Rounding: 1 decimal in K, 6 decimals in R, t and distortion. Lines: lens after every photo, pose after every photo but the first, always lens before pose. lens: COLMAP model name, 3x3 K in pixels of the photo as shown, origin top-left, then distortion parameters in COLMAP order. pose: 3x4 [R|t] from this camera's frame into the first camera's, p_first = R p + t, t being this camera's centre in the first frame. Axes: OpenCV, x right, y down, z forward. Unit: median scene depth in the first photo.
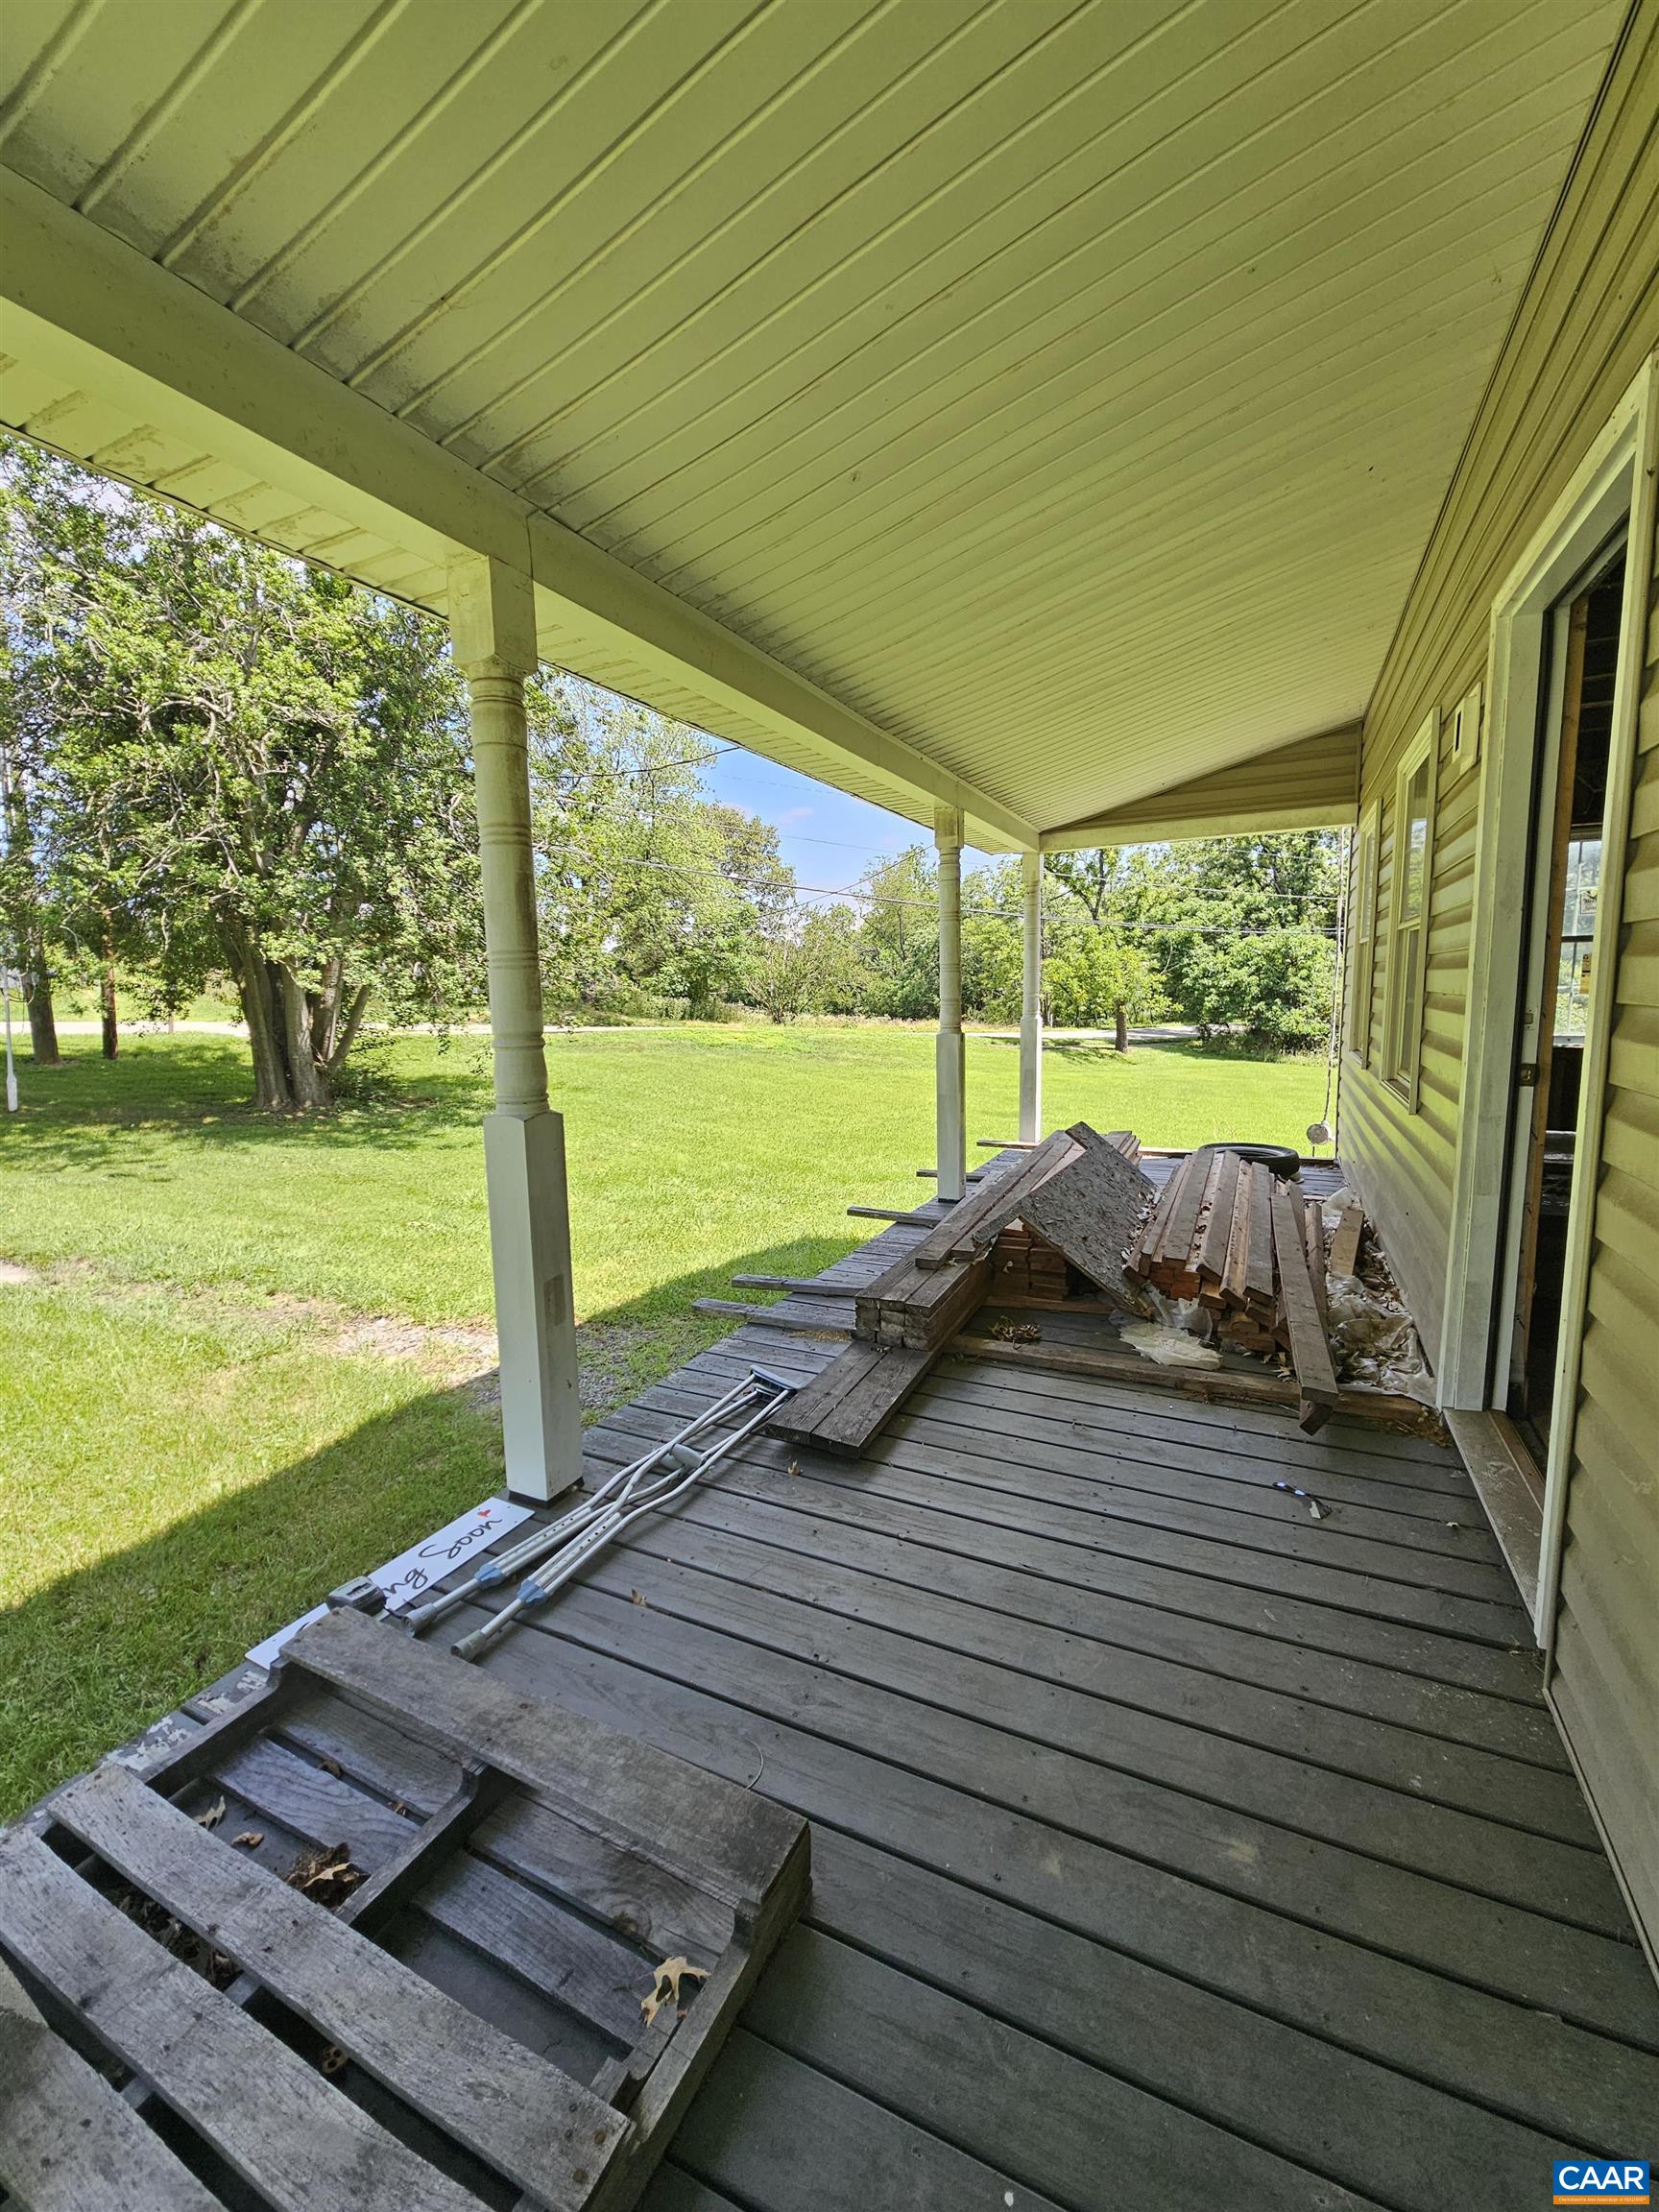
lens RADIAL K [[902.4, 0, 829.4], [0, 902.4, 1096.5], [0, 0, 1]] dist [-0.002030, -0.000423]
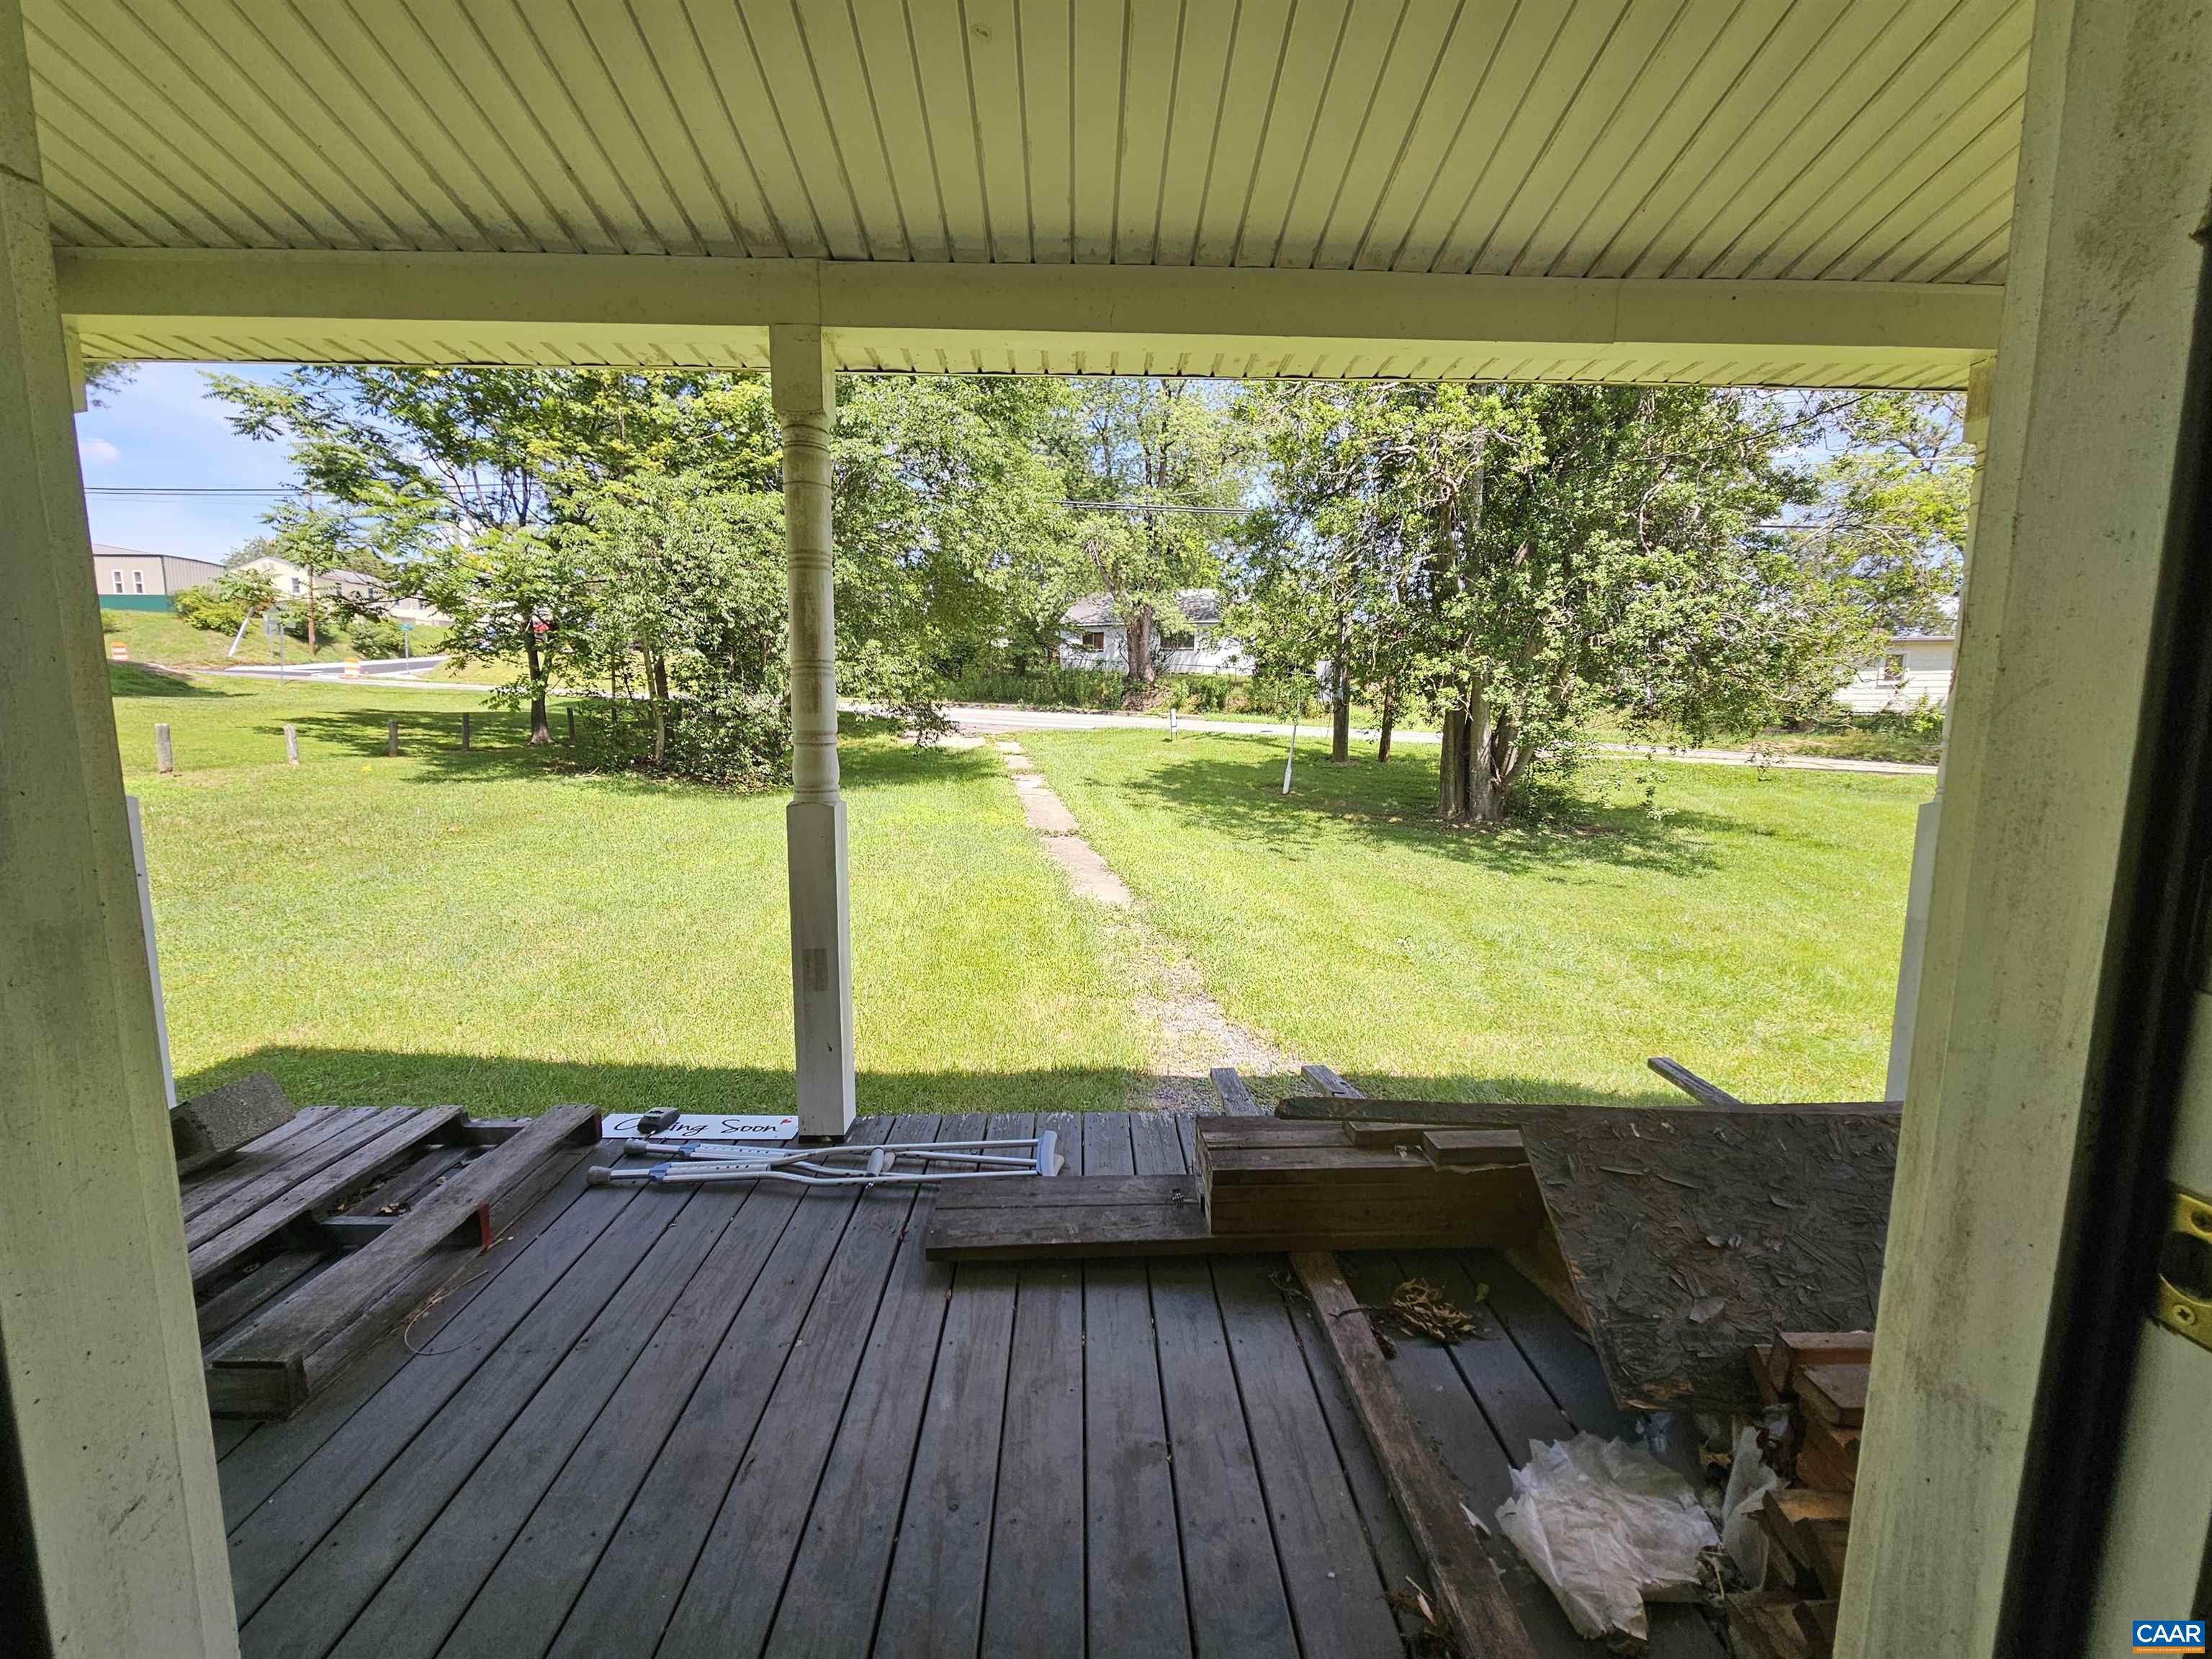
lens RADIAL K [[901.8, 0, 1106.0], [0, 901.8, 829.5], [0, 0, 1]] dist [-0.008018, -0.000780]
pose [[0.466613, 0.138541, -0.873543, 0.414771], [-0.127169, 0.987903, 0.088750, -0.047362], [0.875271, 0.069676, 0.478587, 0.381660]]
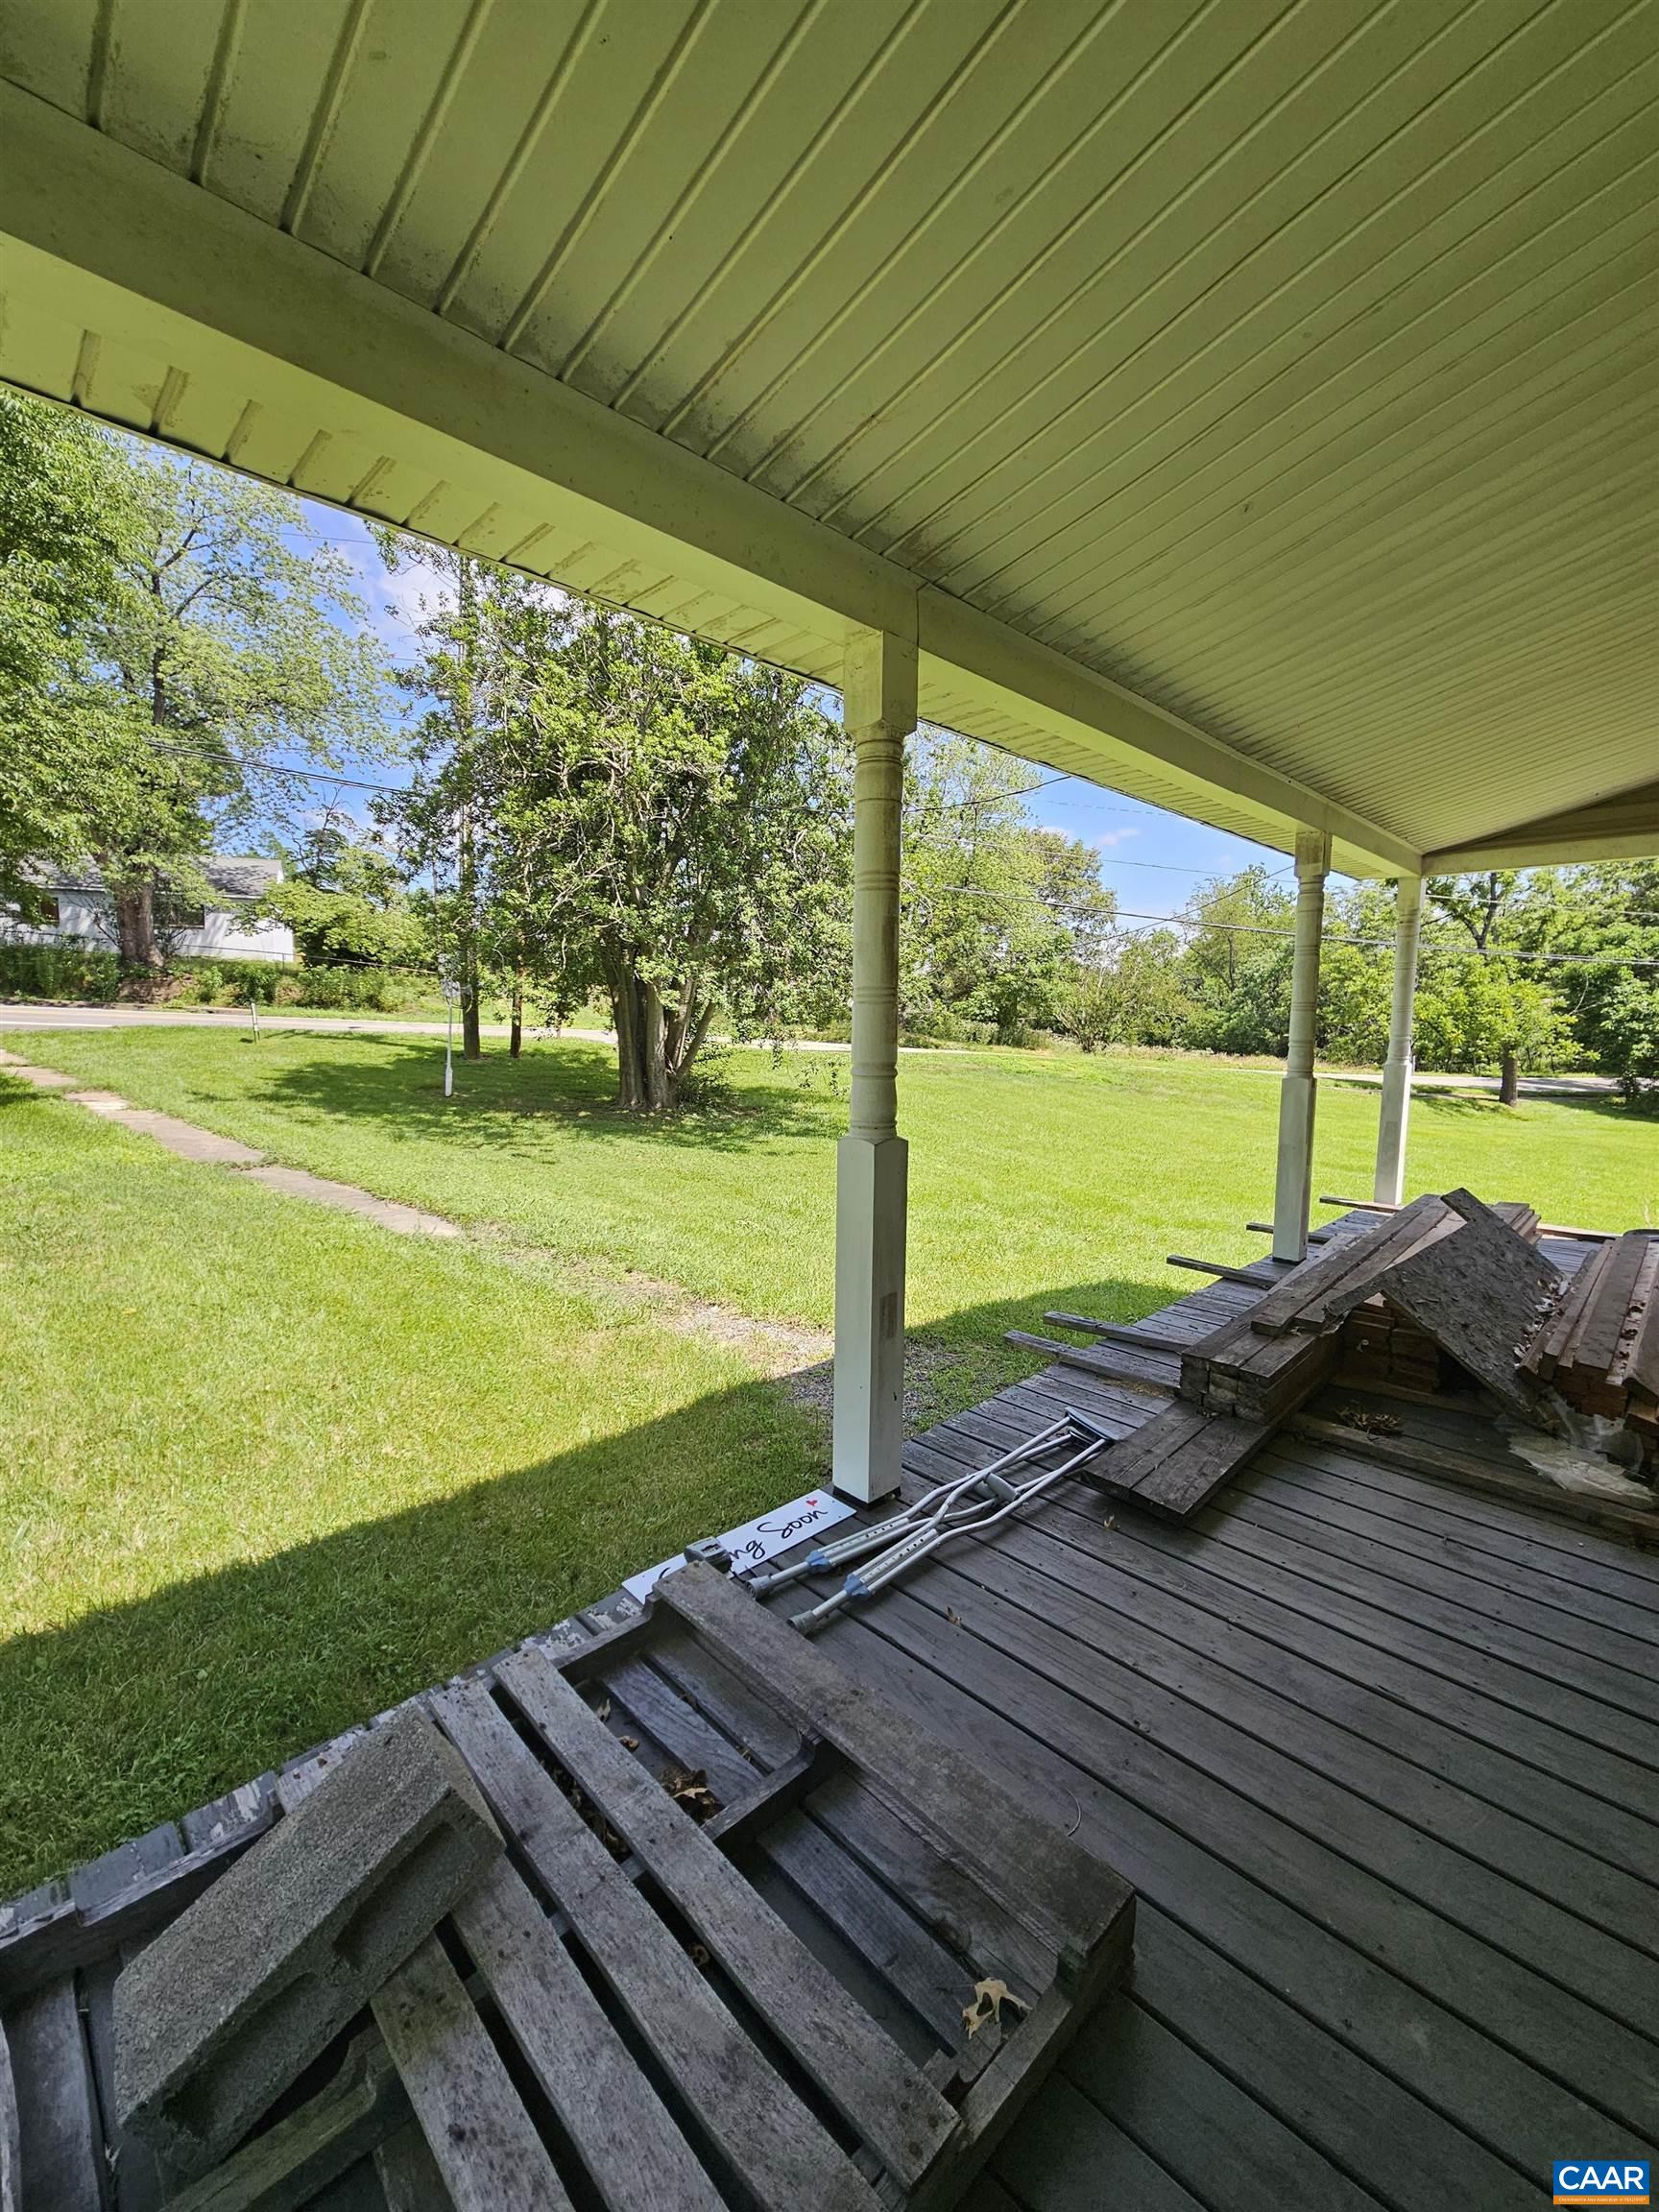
lens RADIAL K [[902.4, 0, 829.4], [0, 902.4, 1096.5], [0, 0, 1]] dist [-0.002030, -0.000423]
pose [[0.943834, 0.061682, -0.324610, -0.020439], [-0.070175, 0.997429, -0.014512, -0.005359], [0.322881, 0.036476, 0.945736, -0.018162]]
